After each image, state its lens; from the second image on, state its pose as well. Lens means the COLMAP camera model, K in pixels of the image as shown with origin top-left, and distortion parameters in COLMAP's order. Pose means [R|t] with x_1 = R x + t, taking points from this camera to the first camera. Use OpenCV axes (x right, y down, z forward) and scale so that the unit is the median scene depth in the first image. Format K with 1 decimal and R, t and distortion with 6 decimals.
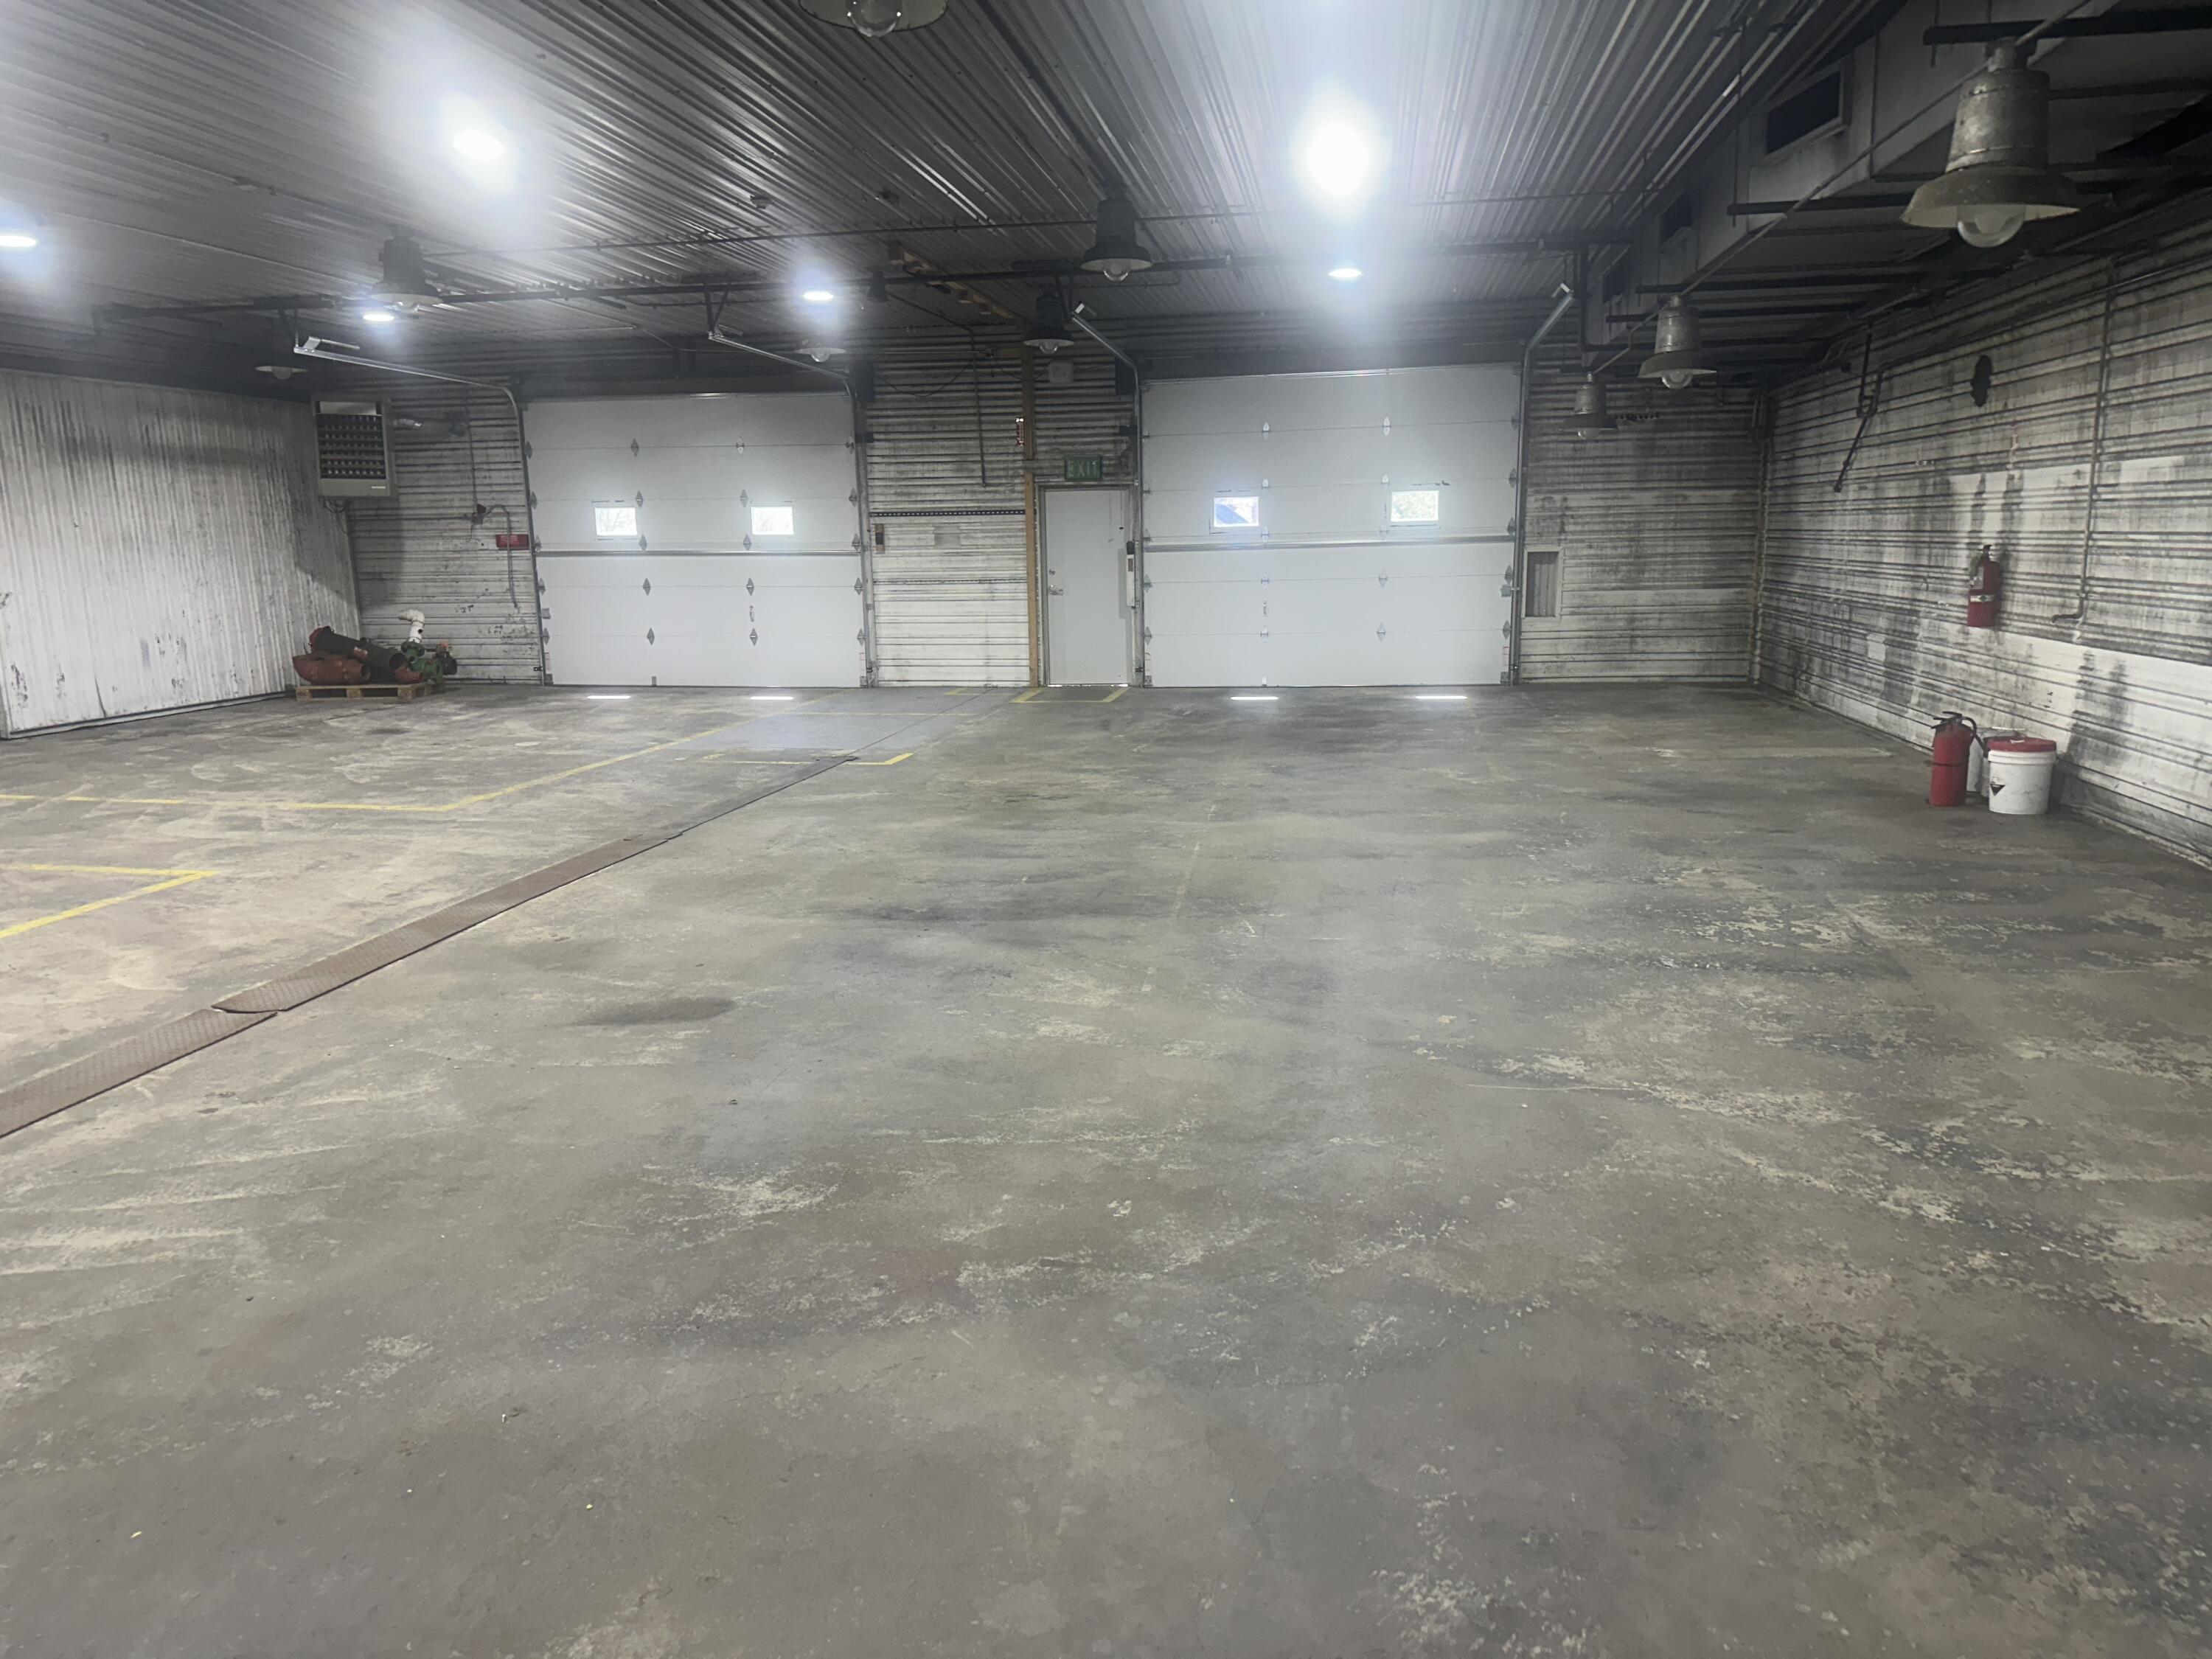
lens RADIAL K [[1550.0, 0, 1107.2], [0, 1550.0, 933.8], [0, 0, 1]] dist [0.083435, -0.102716]
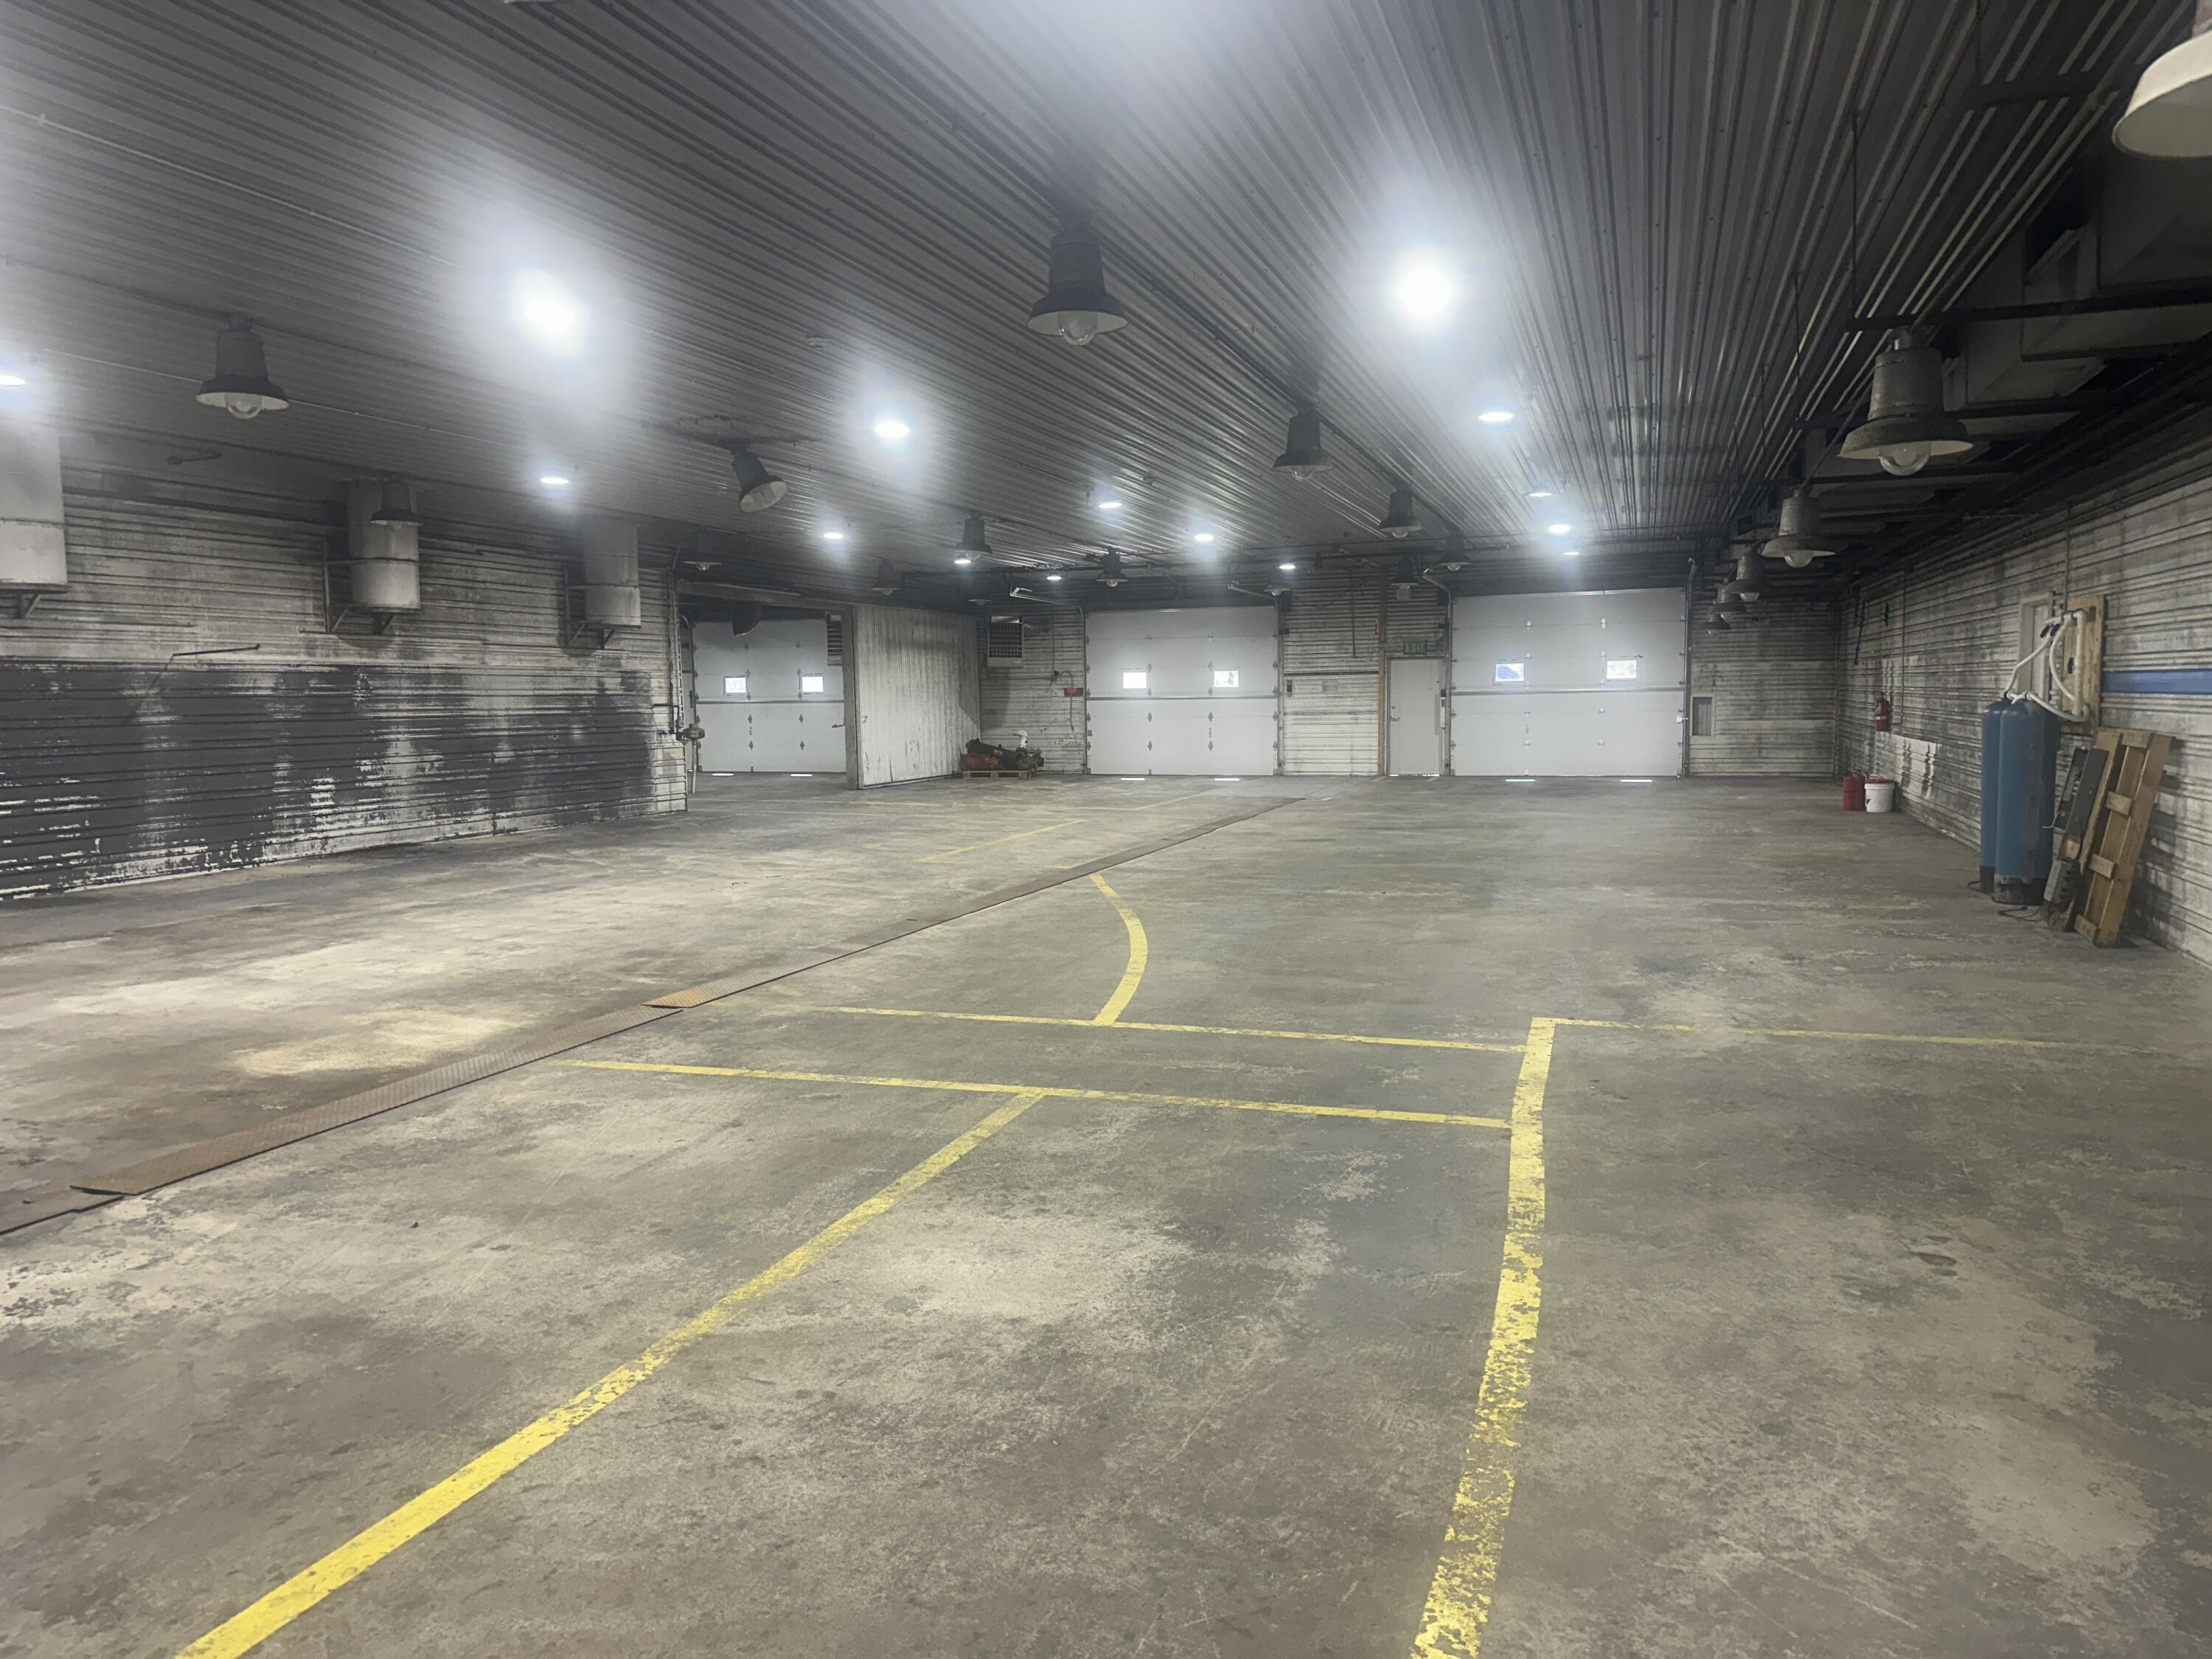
lens RADIAL K [[1550.0, 0, 1101.9], [0, 1550.0, 899.8], [0, 0, 1]] dist [0.083435, -0.102716]
pose [[0.985511, 0.025978, -0.167611, -0.059019], [-0.044825, 0.992958, -0.109659, 0.169140], [0.163582, 0.115584, 0.979735, -0.662767]]
